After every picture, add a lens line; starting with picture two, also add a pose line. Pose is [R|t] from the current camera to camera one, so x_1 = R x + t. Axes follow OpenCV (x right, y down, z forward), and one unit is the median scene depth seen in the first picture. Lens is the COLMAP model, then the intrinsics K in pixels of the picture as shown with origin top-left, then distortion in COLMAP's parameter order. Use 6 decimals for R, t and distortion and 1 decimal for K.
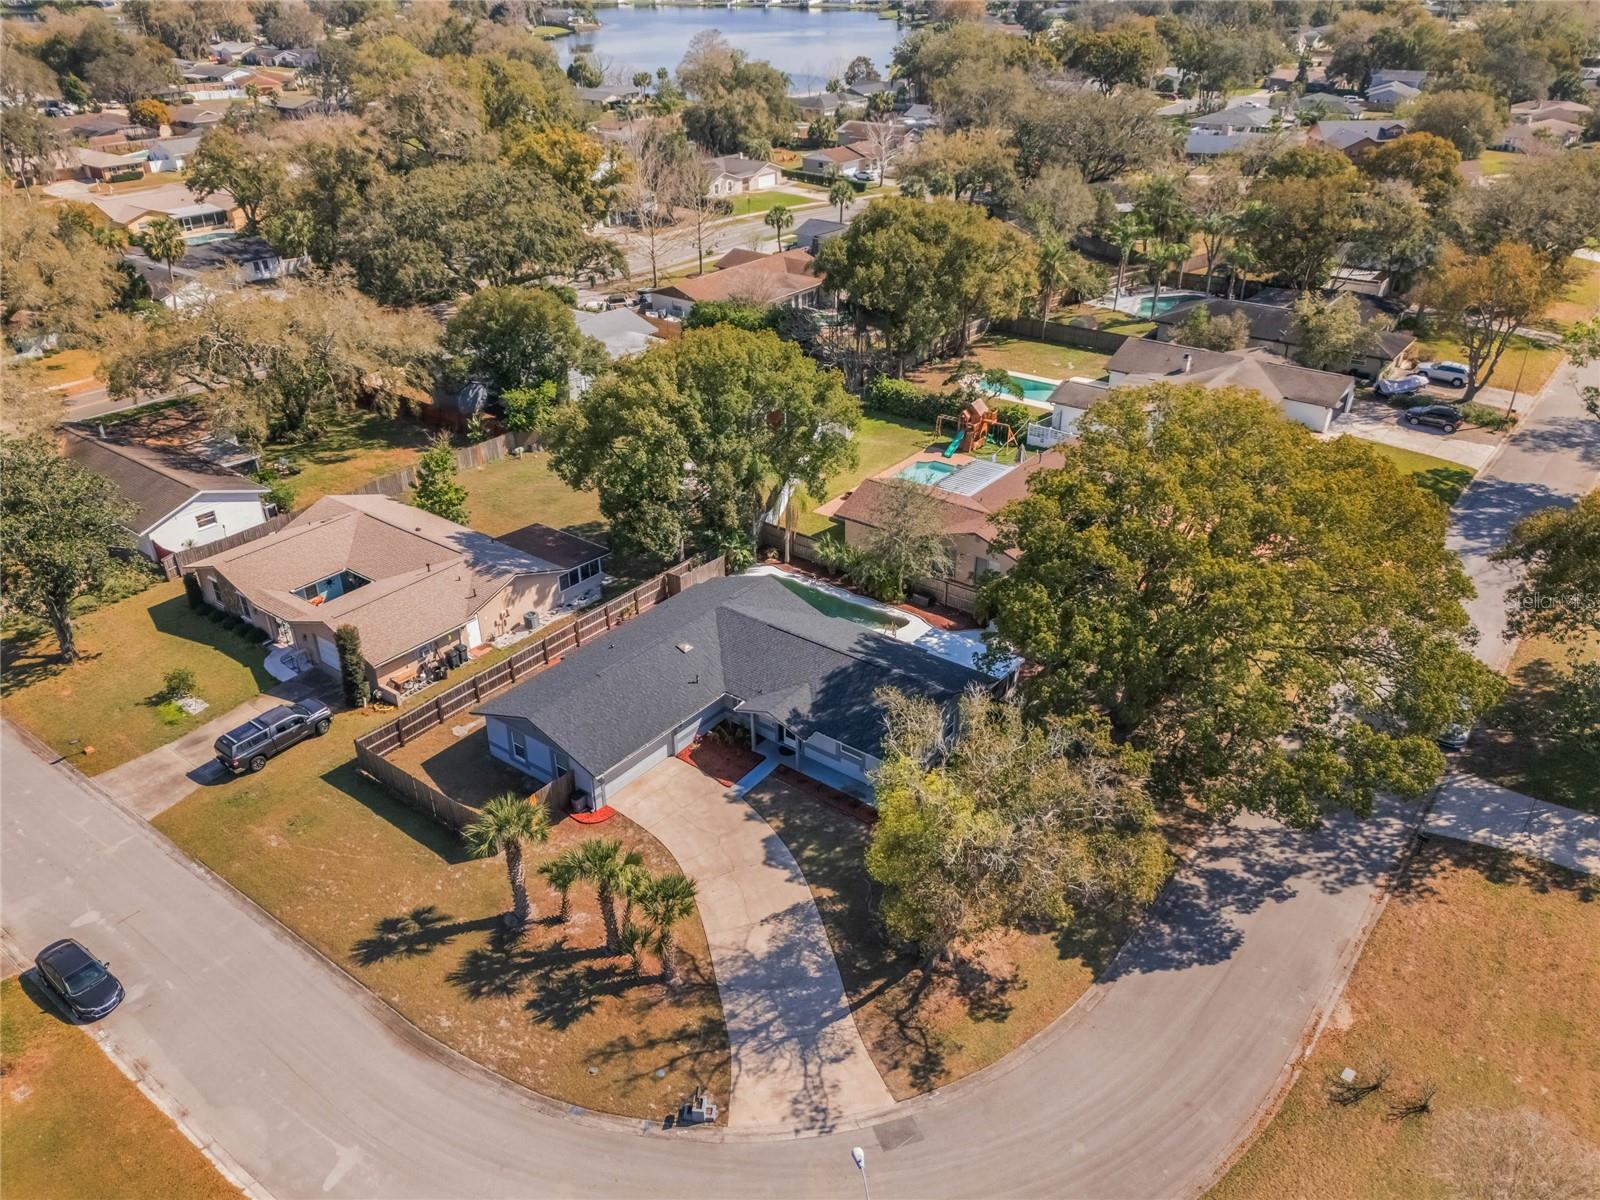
lens RADIAL K [[1189.8, 0, 796.6], [0, 1189.8, 598.8], [0, 0, 1]] dist [0.056819, -0.037910]
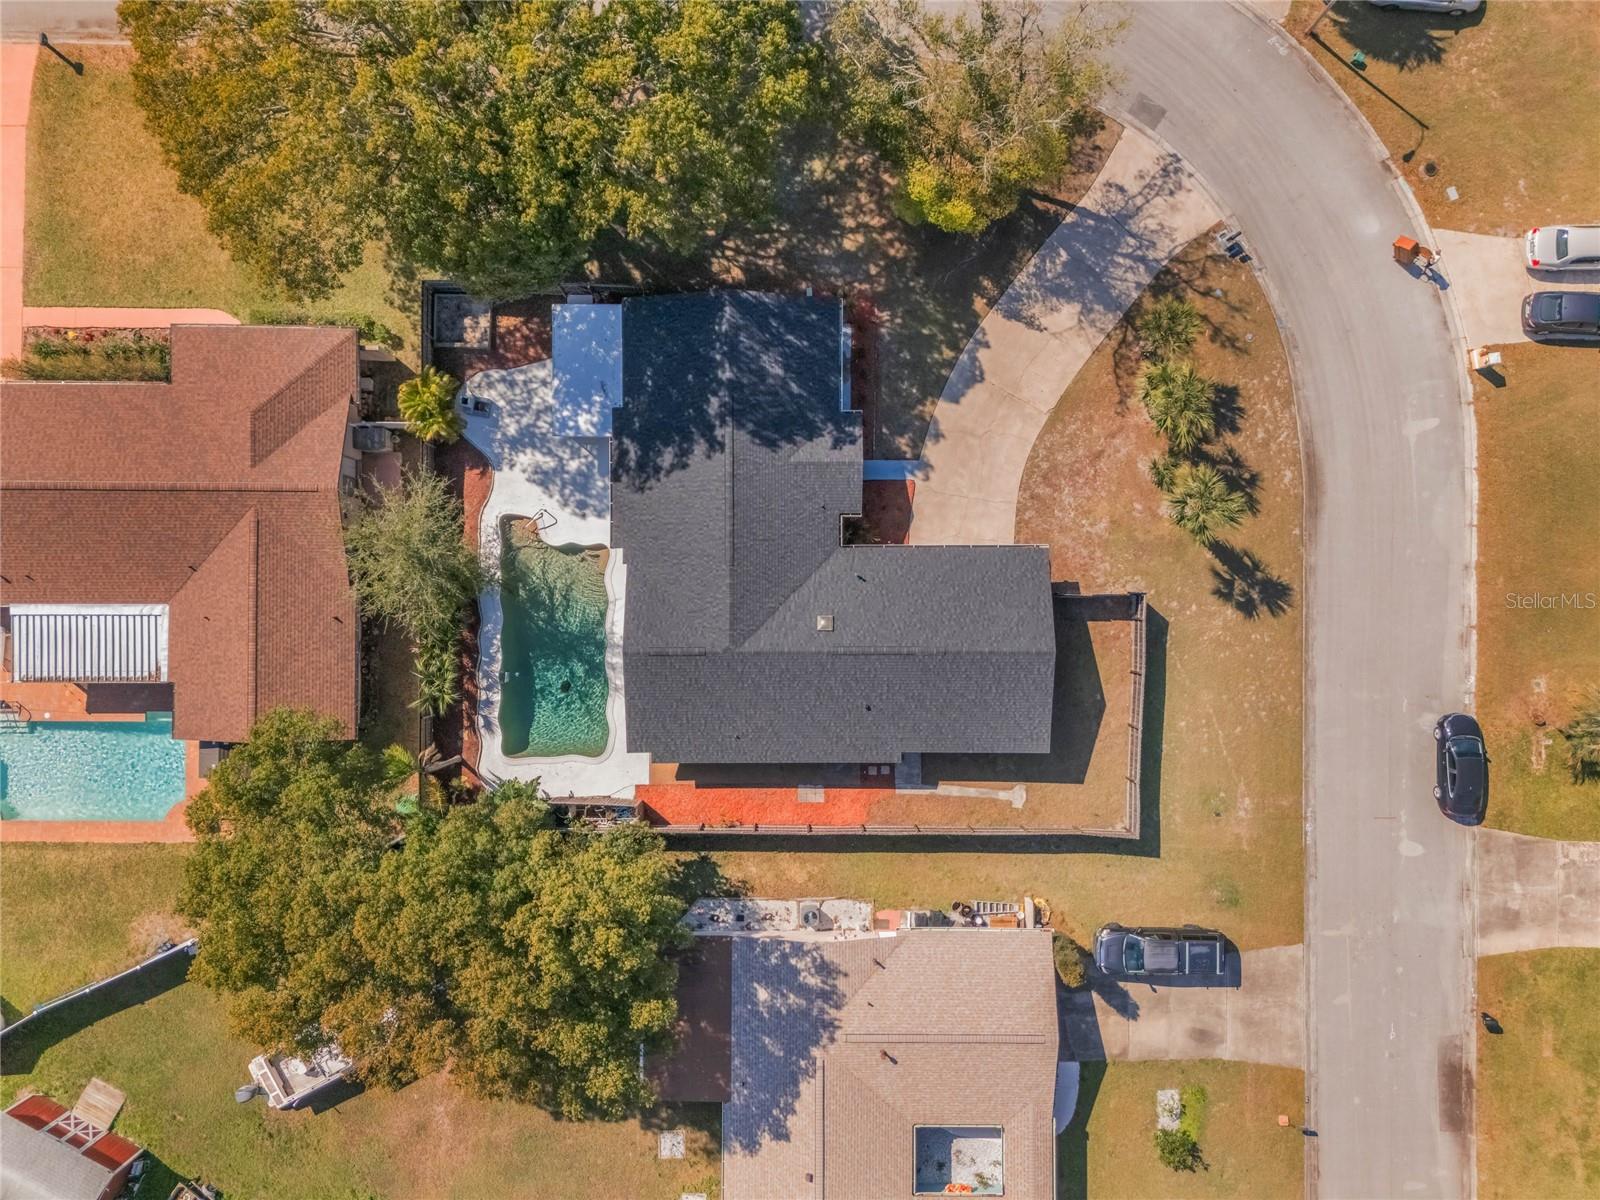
lens RADIAL K [[1196.3, 0, 806.6], [0, 1196.3, 603.1], [0, 0, 1]] dist [0.065125, -0.044942]
pose [[-0.611151, -0.791478, 0.007503, -0.070598], [0.379873, -0.284982, 0.880046, -0.585010], [-0.694400, 0.540692, 0.474828, 0.532875]]
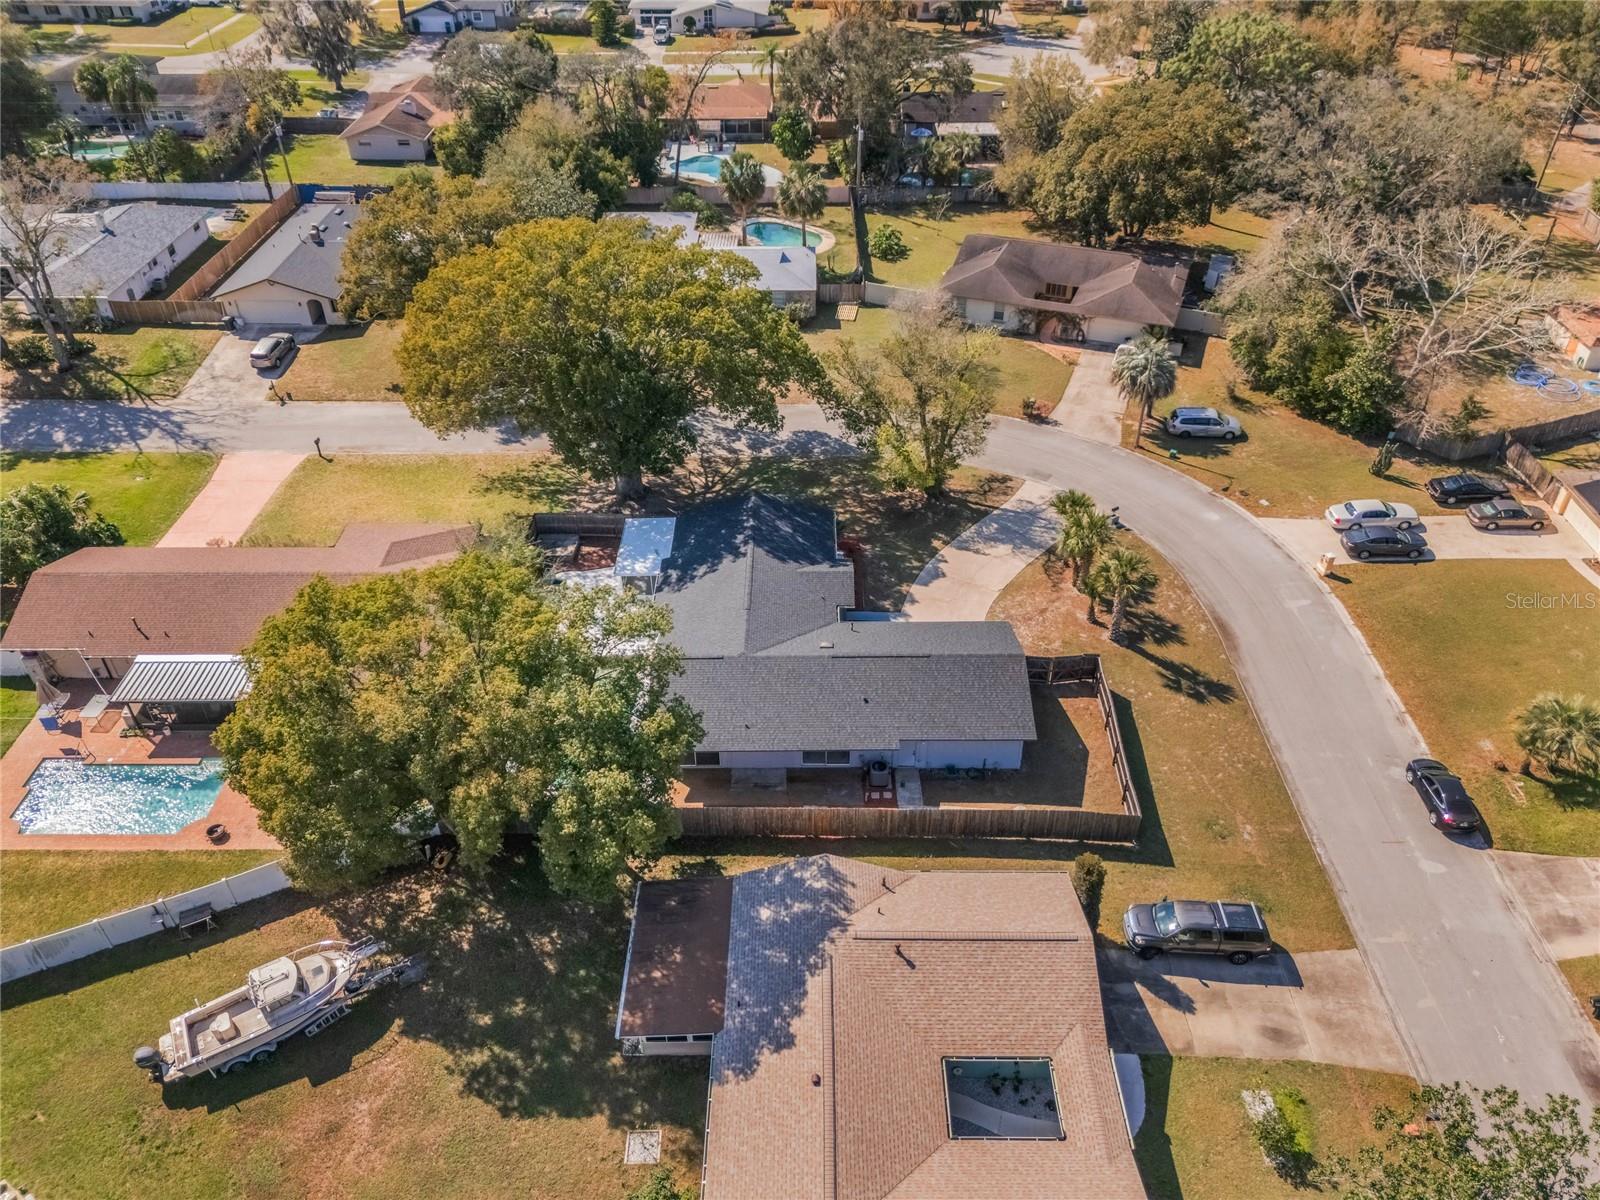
lens RADIAL K [[1191.7, 0, 793.4], [0, 1191.7, 596.8], [0, 0, 1]] dist [0.083942, -0.090920]
pose [[-0.605663, -0.465834, 0.645113, -0.586008], [0.393589, 0.529224, 0.751671, -0.612942], [-0.691564, 0.709169, -0.137184, 0.971819]]
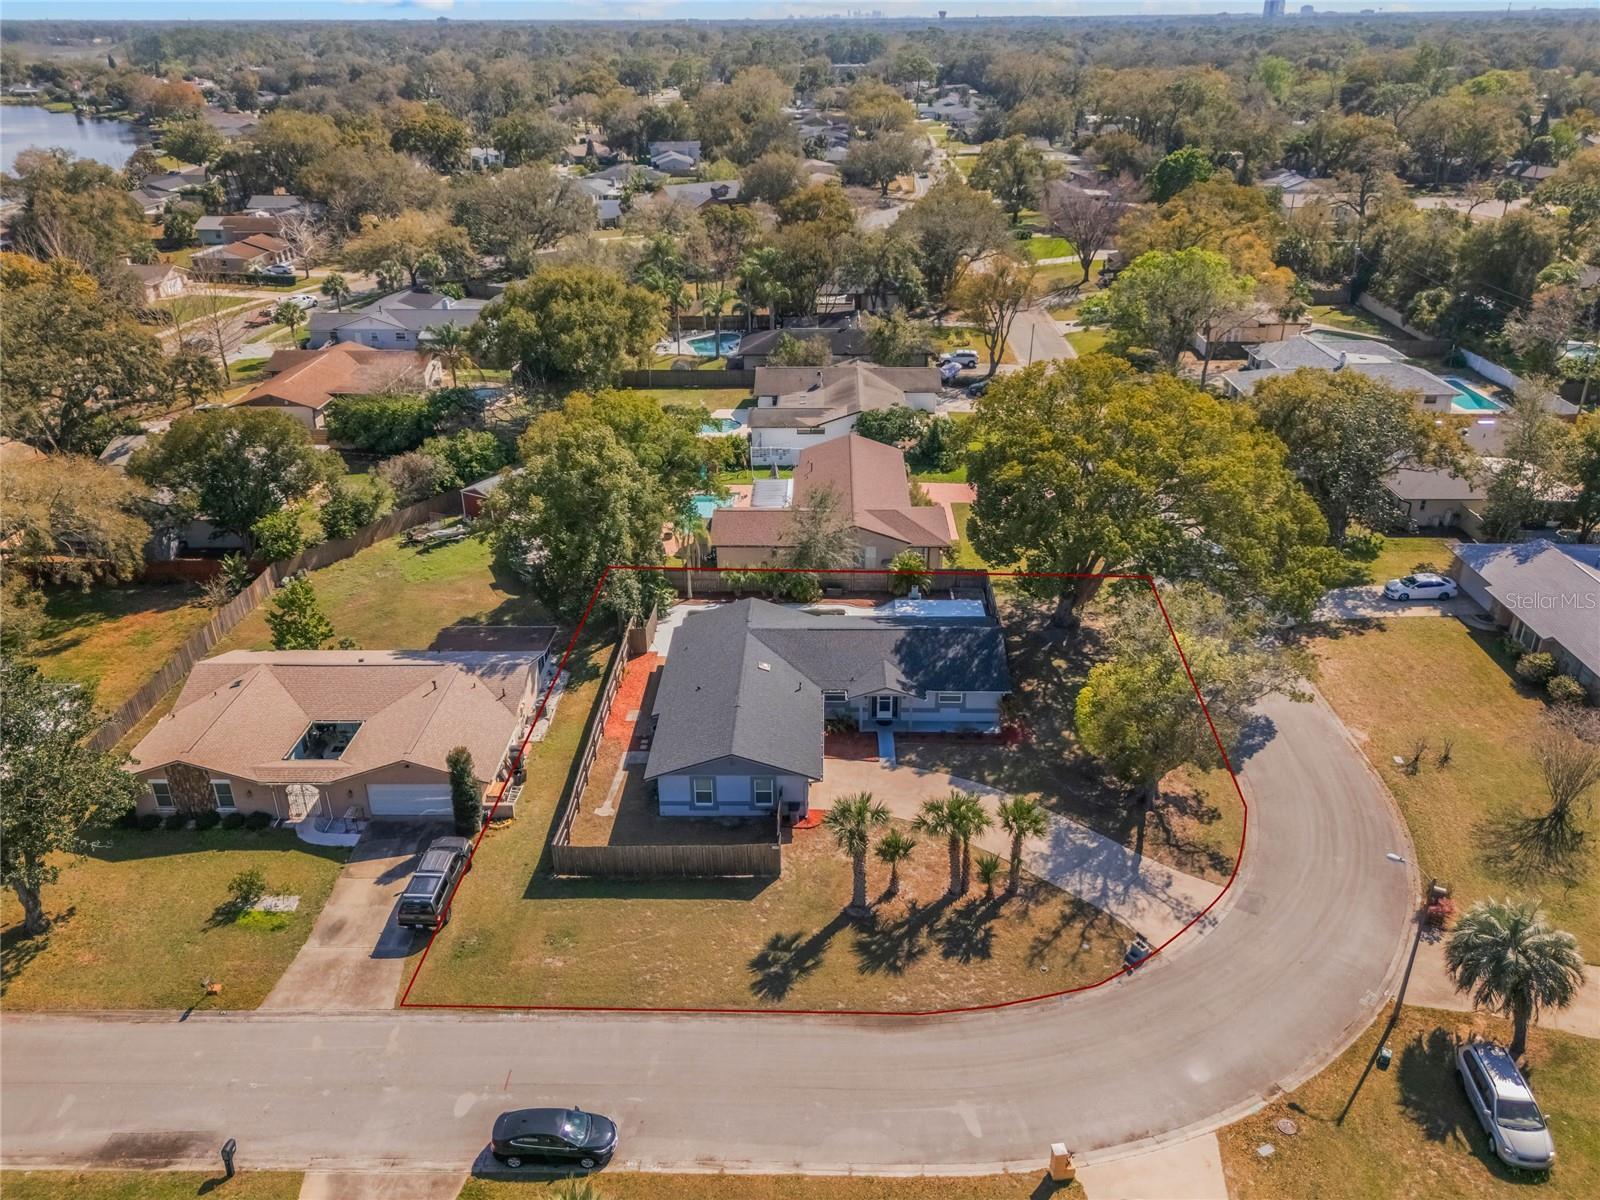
lens RADIAL K [[1189.8, 0, 796.6], [0, 1189.8, 598.8], [0, 0, 1]] dist [0.056819, -0.037910]
pose [[0.806098, -0.253909, 0.534543, -0.551039], [0.285168, 0.958149, 0.025086, -0.032675], [-0.518542, 0.132212, 0.844769, 0.051011]]
